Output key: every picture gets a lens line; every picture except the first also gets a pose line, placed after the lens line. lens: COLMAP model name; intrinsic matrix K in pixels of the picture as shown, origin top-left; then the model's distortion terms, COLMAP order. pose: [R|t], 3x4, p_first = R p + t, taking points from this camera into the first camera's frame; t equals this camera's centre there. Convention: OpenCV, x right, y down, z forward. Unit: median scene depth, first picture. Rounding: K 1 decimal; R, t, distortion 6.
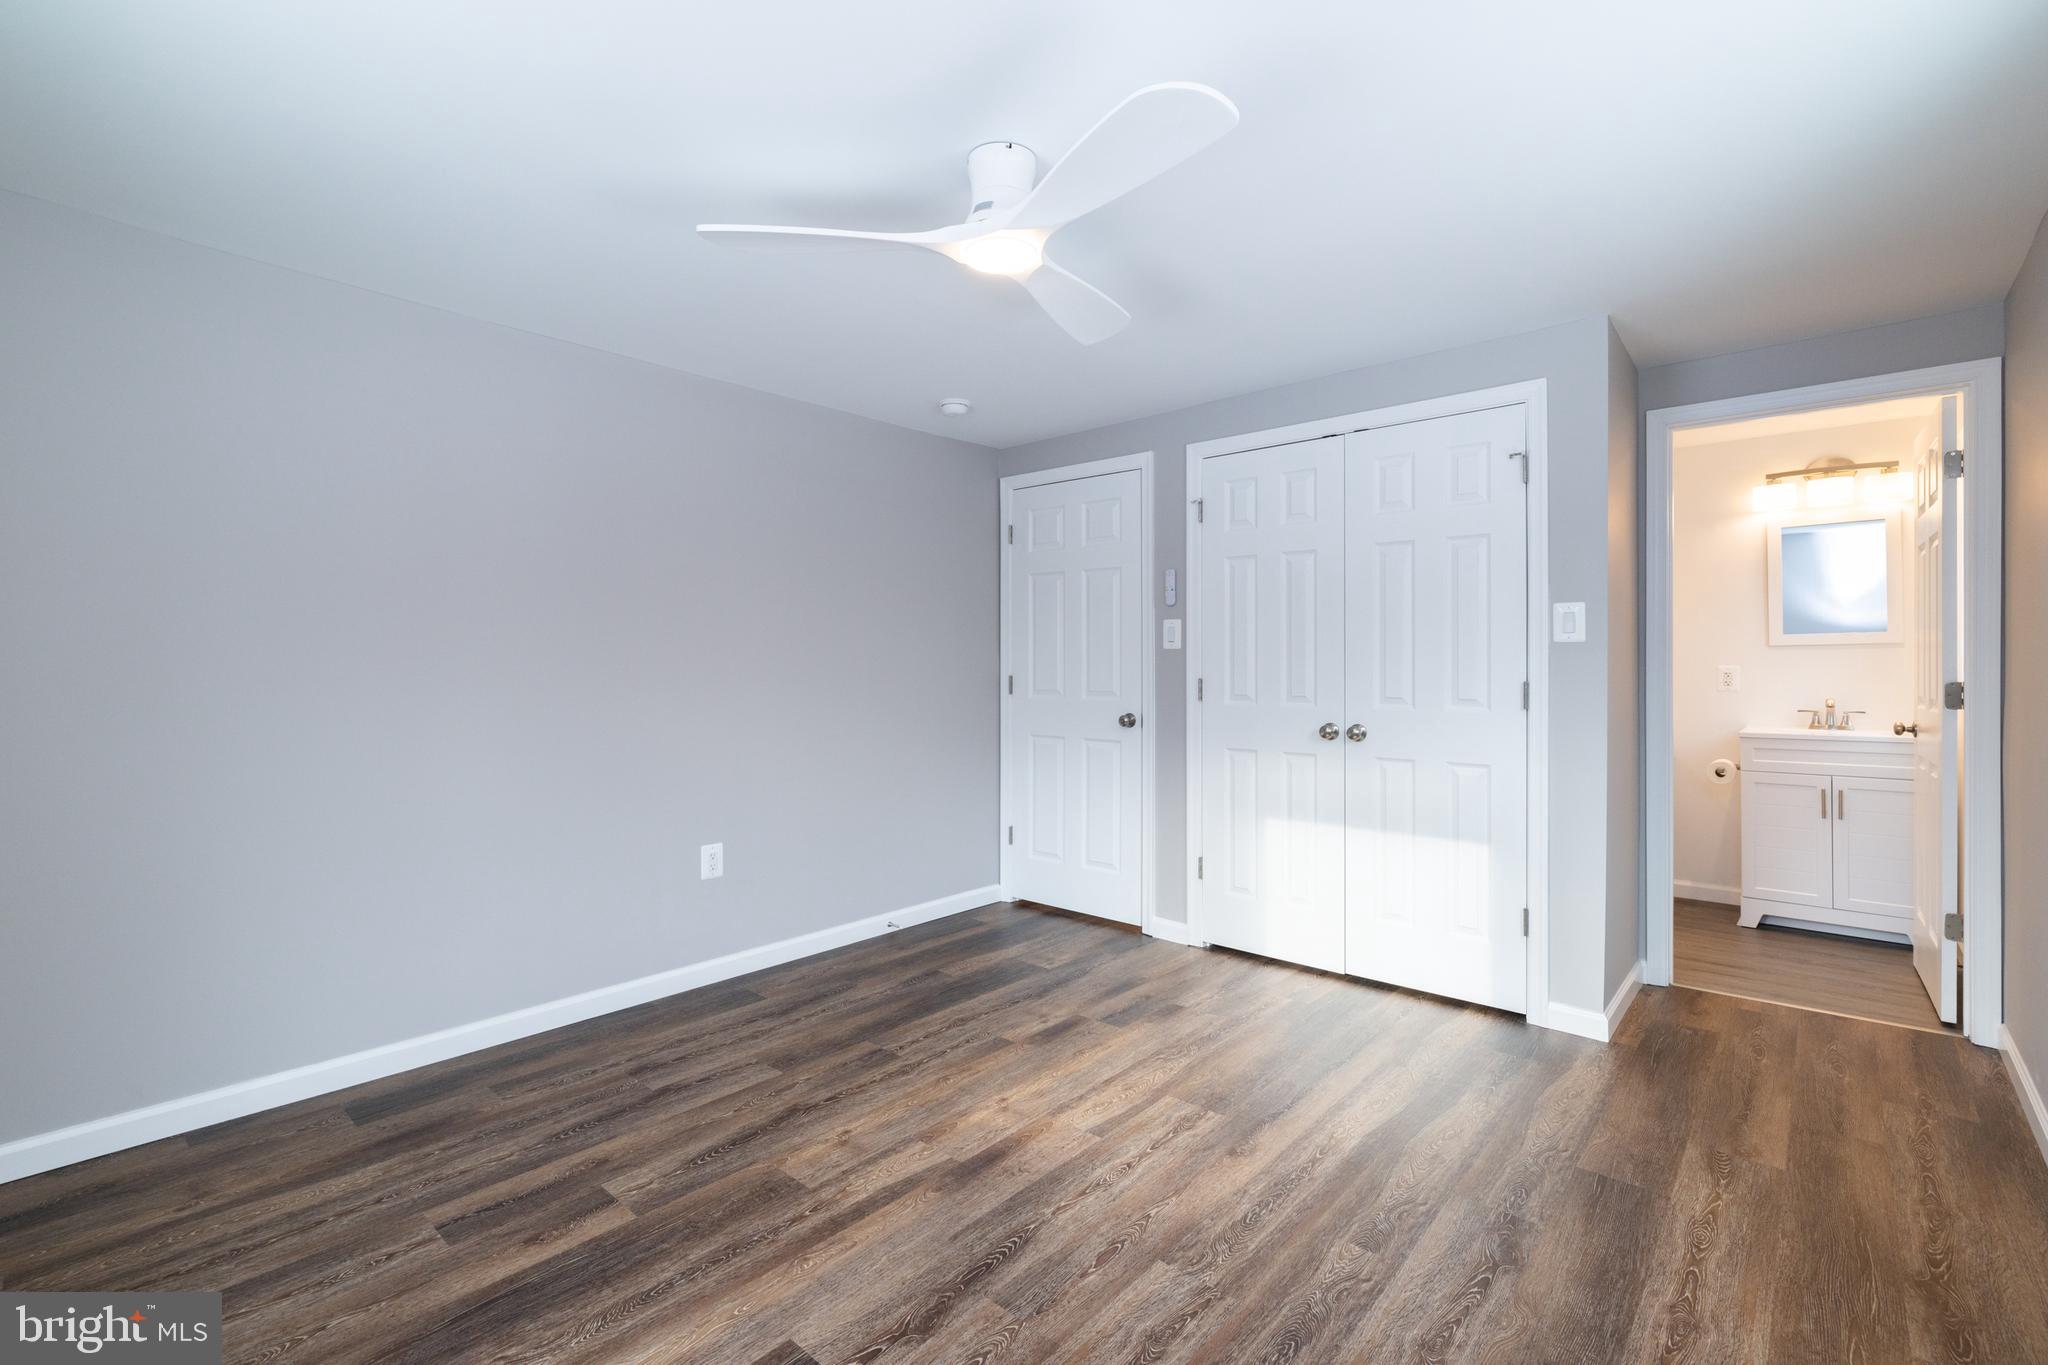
lens RADIAL K [[908.2, 0, 1023.0], [0, 908.2, 668.9], [0, 0, 1]] dist [-0.000248, 0.000223]
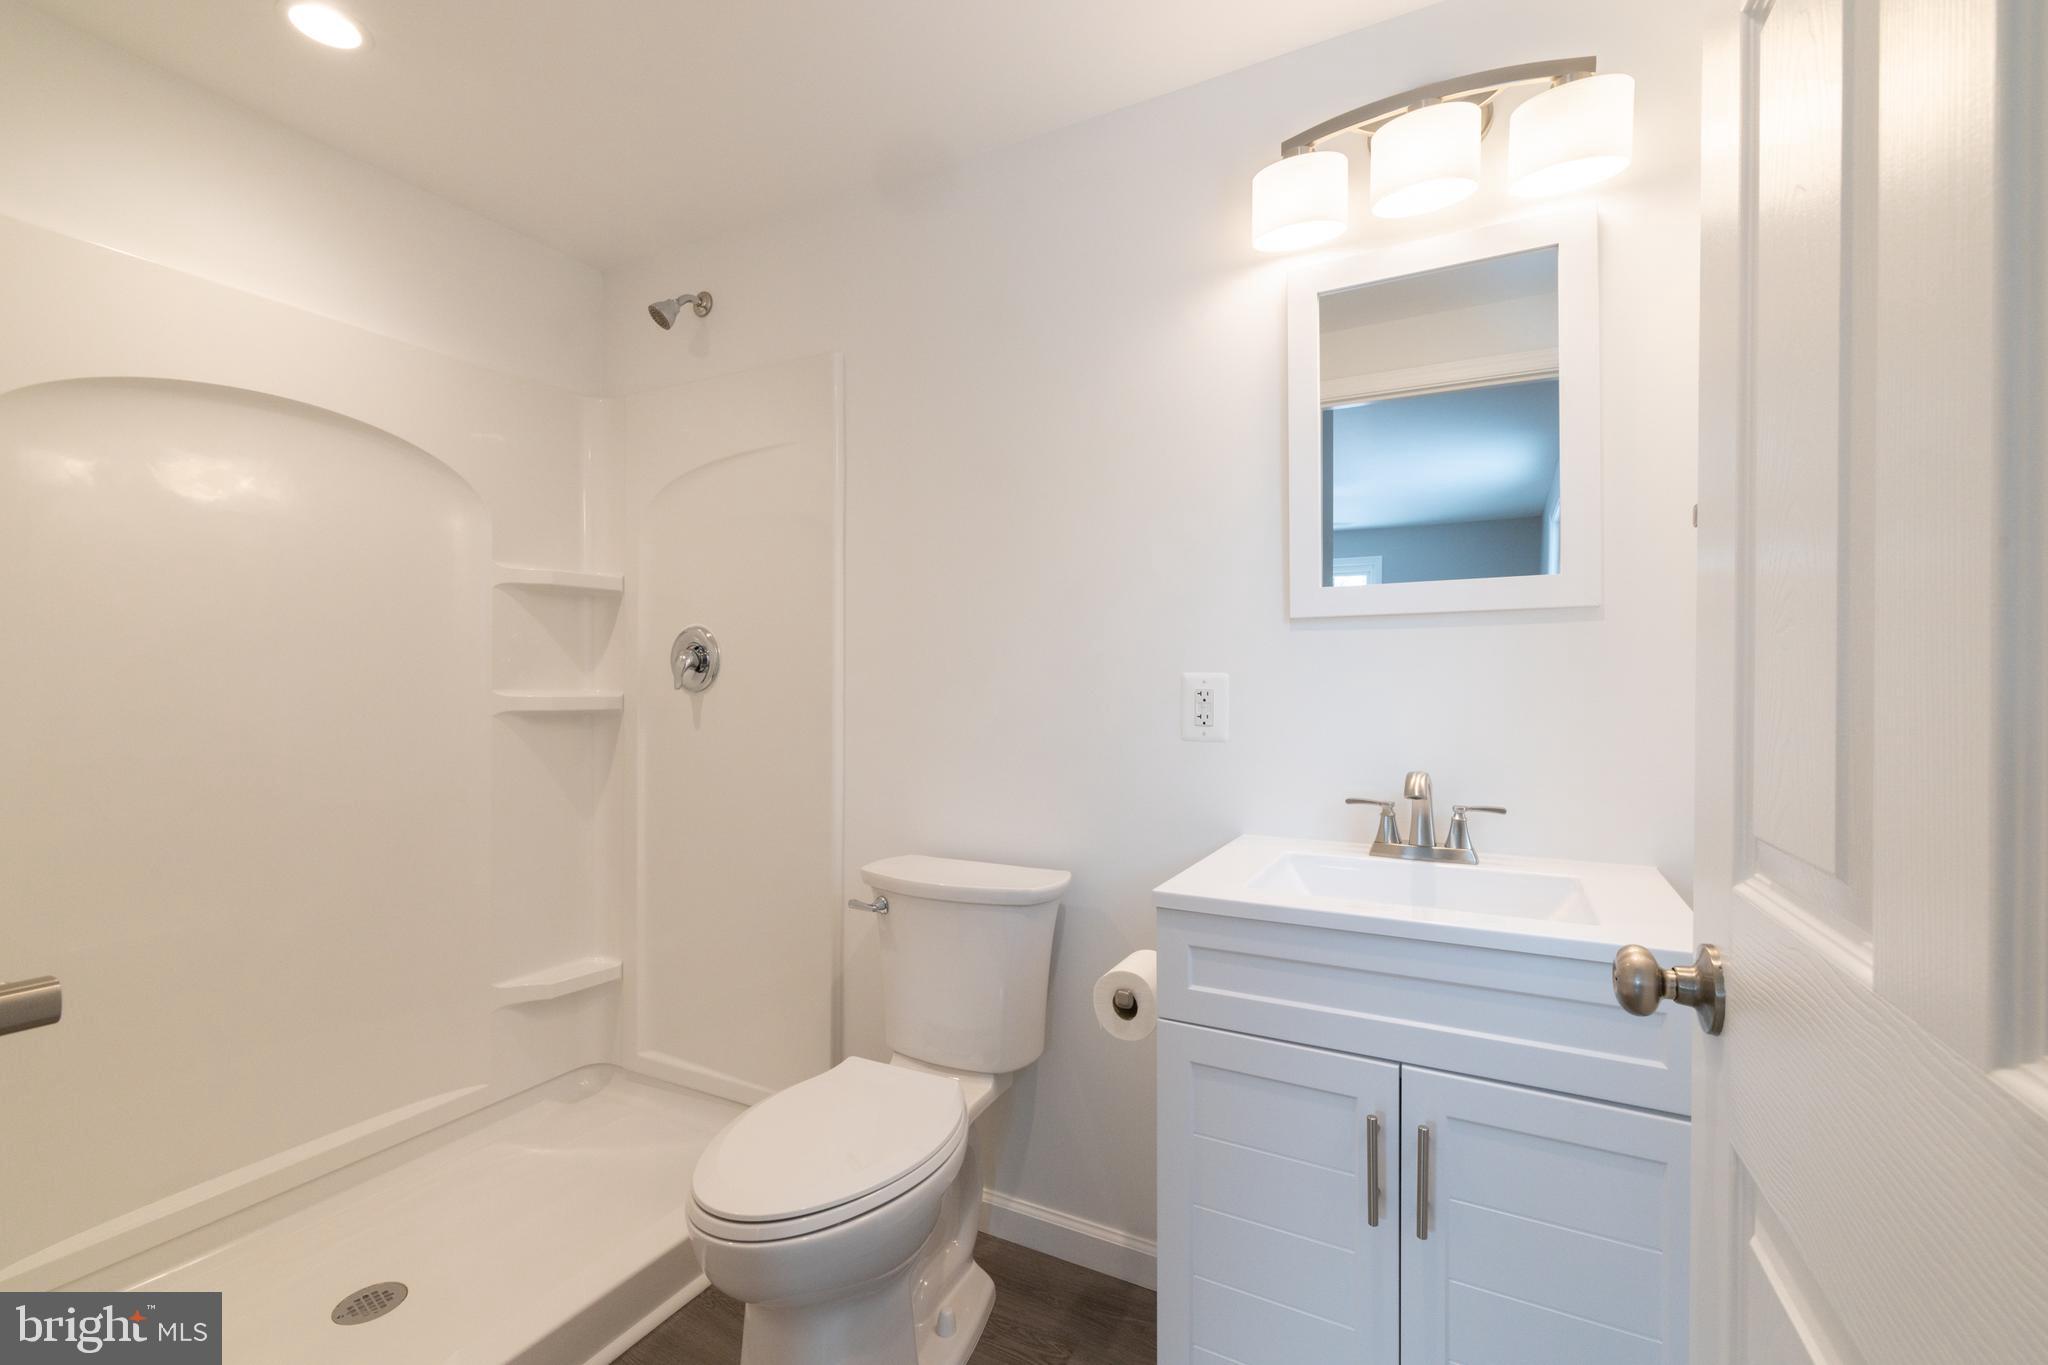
lens RADIAL K [[908.2, 0, 1026.6], [0, 908.2, 692.4], [0, 0, 1]] dist [-0.000248, 0.000223]
pose [[0.969609, 0.003103, 0.244641, 0.669403], [-0.003560, 0.999993, 0.001426, 0.004613], [-0.244635, -0.002253, 0.969613, 0.714435]]
